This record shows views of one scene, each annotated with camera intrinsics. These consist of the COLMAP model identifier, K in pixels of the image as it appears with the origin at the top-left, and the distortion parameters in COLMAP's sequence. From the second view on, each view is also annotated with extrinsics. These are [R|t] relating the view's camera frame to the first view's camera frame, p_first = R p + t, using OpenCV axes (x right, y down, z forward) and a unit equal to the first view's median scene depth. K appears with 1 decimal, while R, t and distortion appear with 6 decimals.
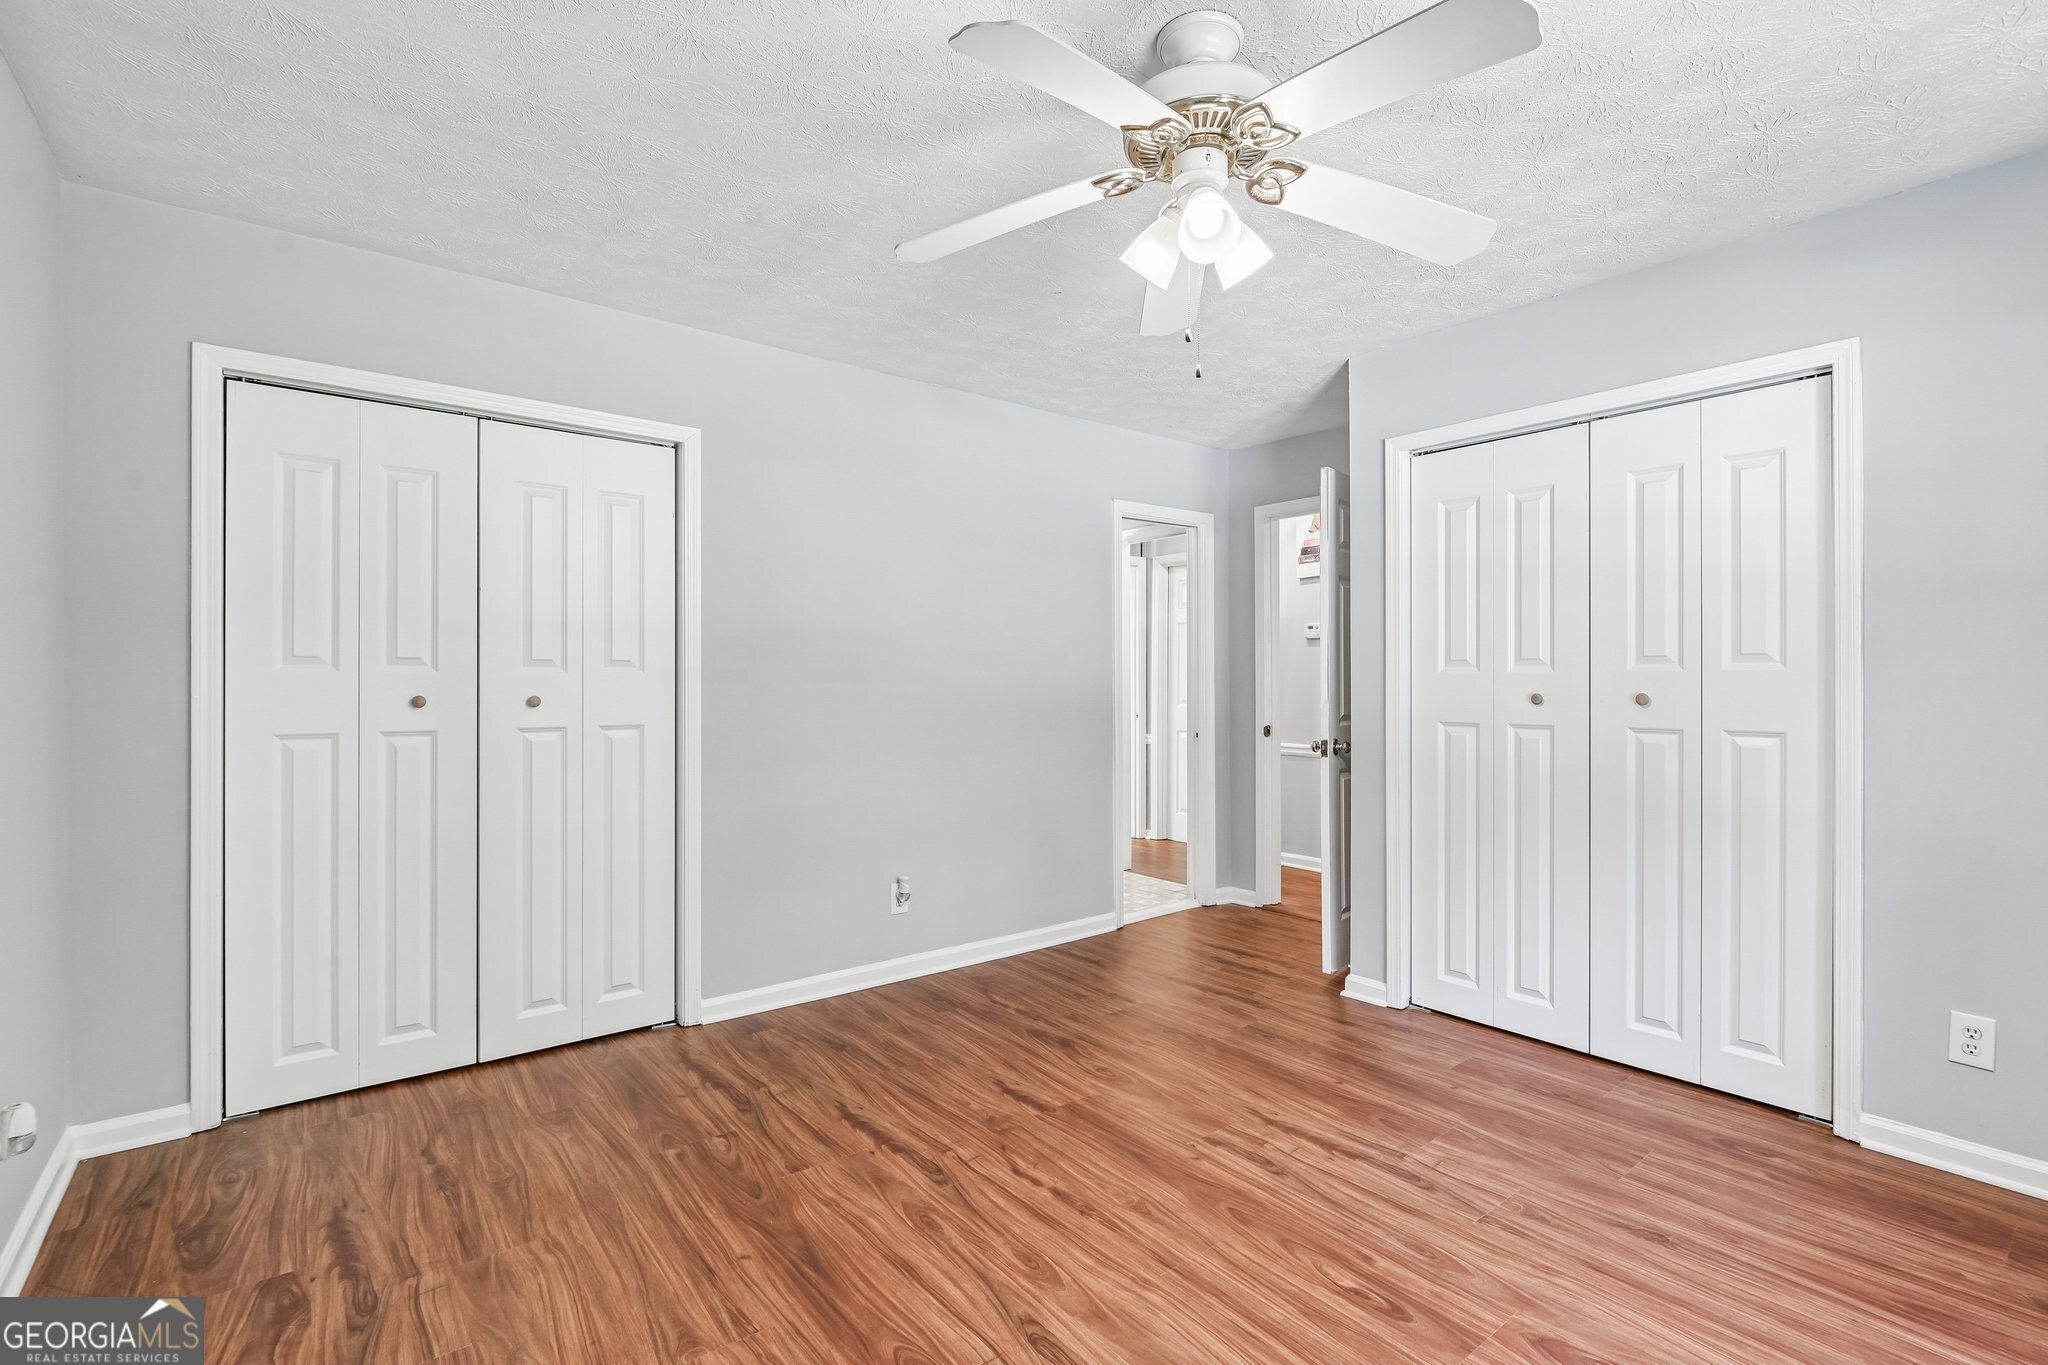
lens RADIAL K [[926.8, 0, 1032.2], [0, 926.8, 716.9], [0, 0, 1]] dist [0.001366, -0.000710]
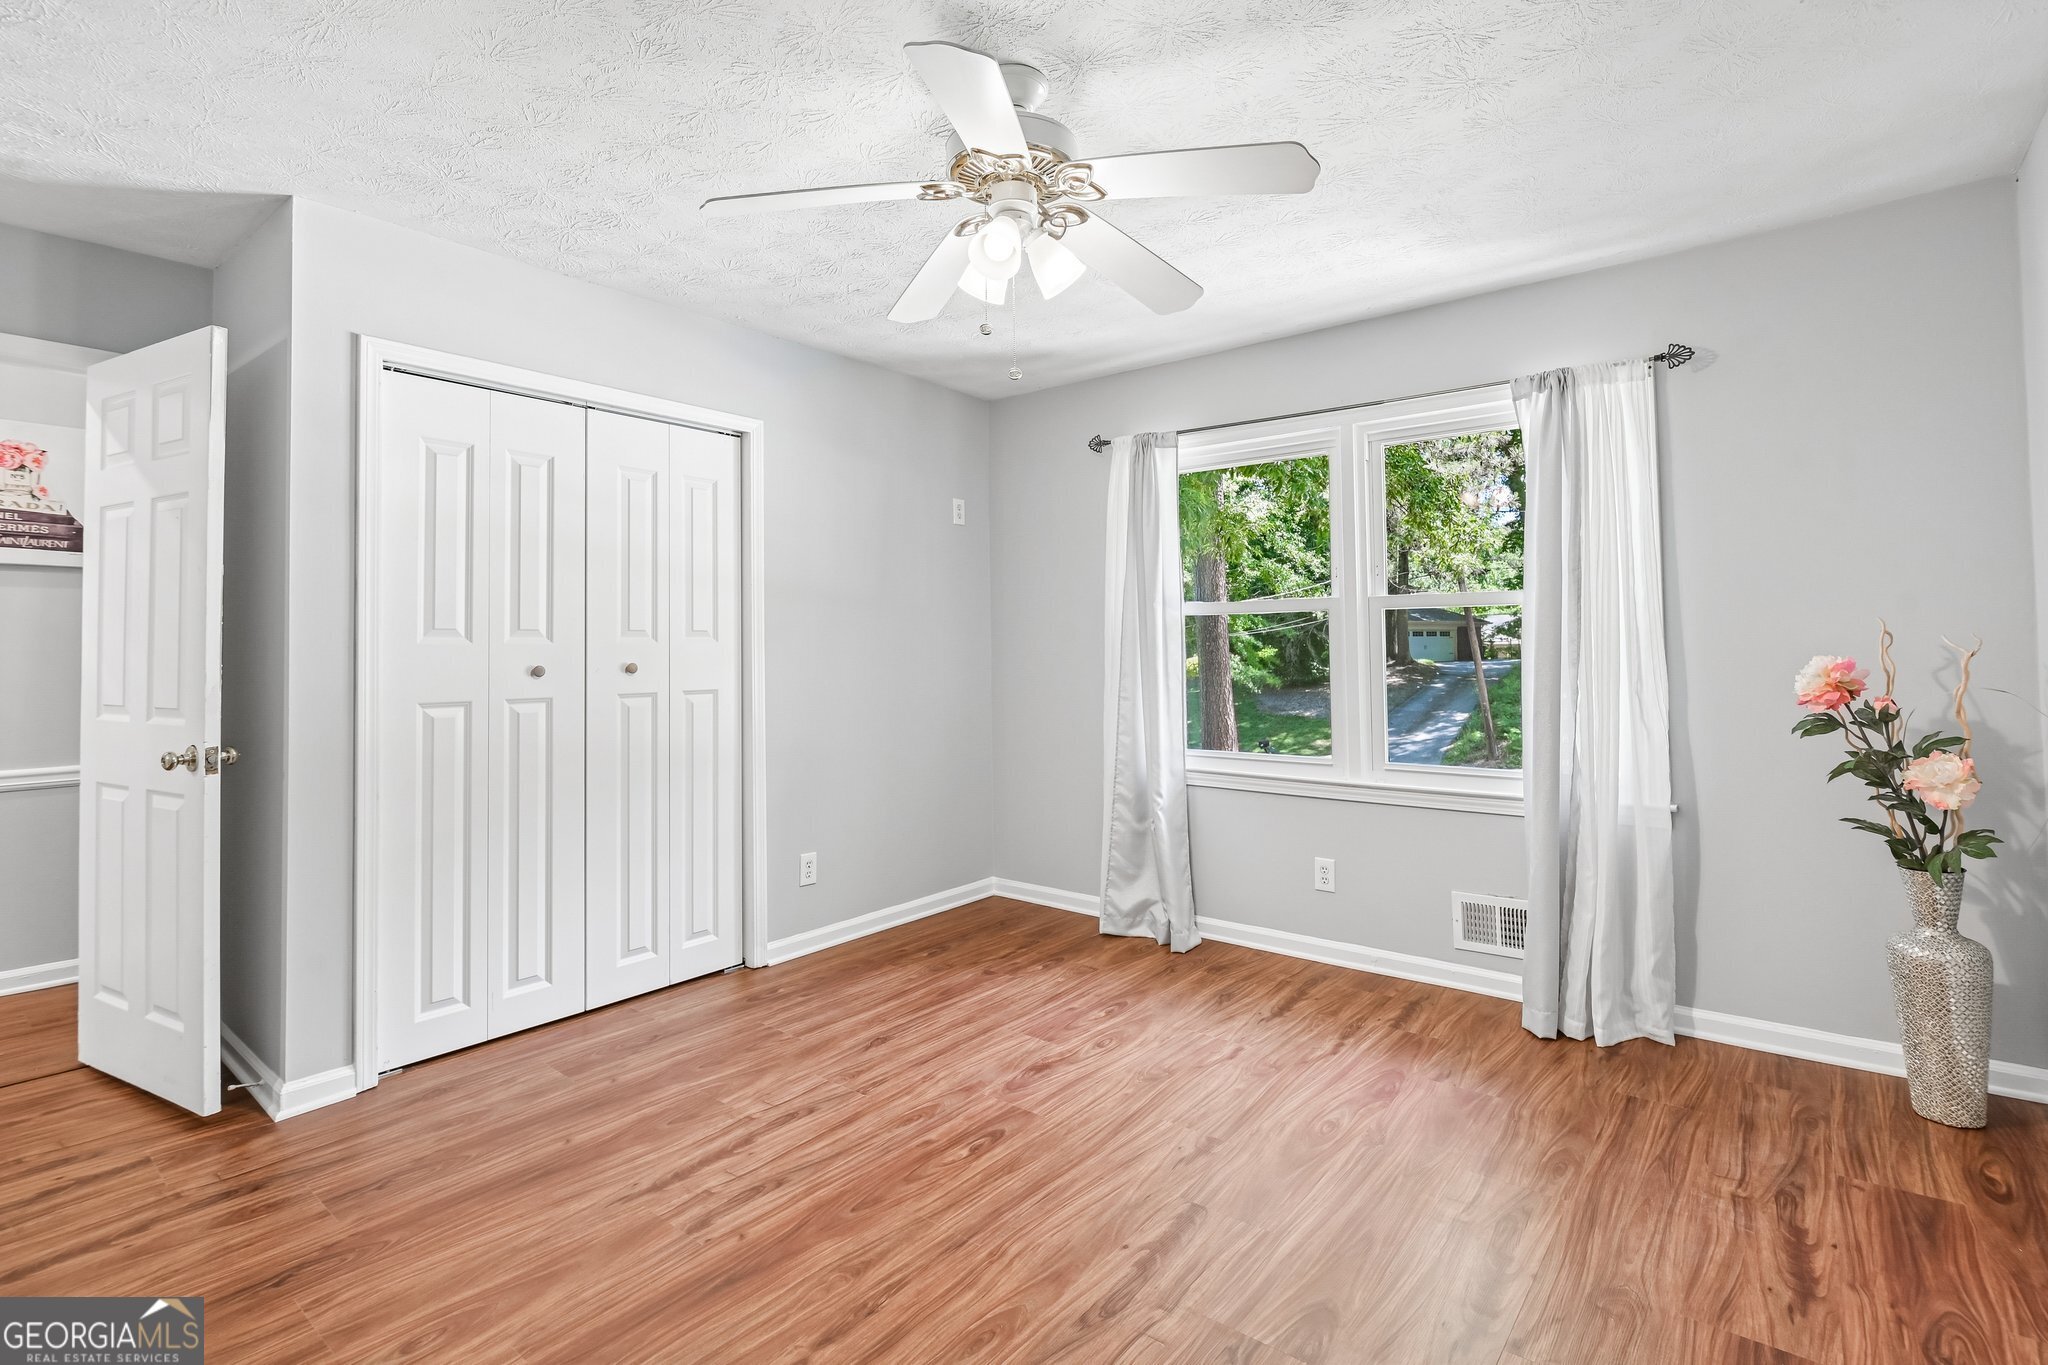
lens RADIAL K [[964.8, 0, 1037.5], [0, 964.8, 622.3], [0, 0, 1]] dist [-0.002283, -0.001540]
pose [[-0.219058, 0.028694, 0.975290, -0.782038], [0.043614, 0.998856, -0.019591, -0.038902], [-0.974737, 0.038245, -0.220059, 0.985791]]
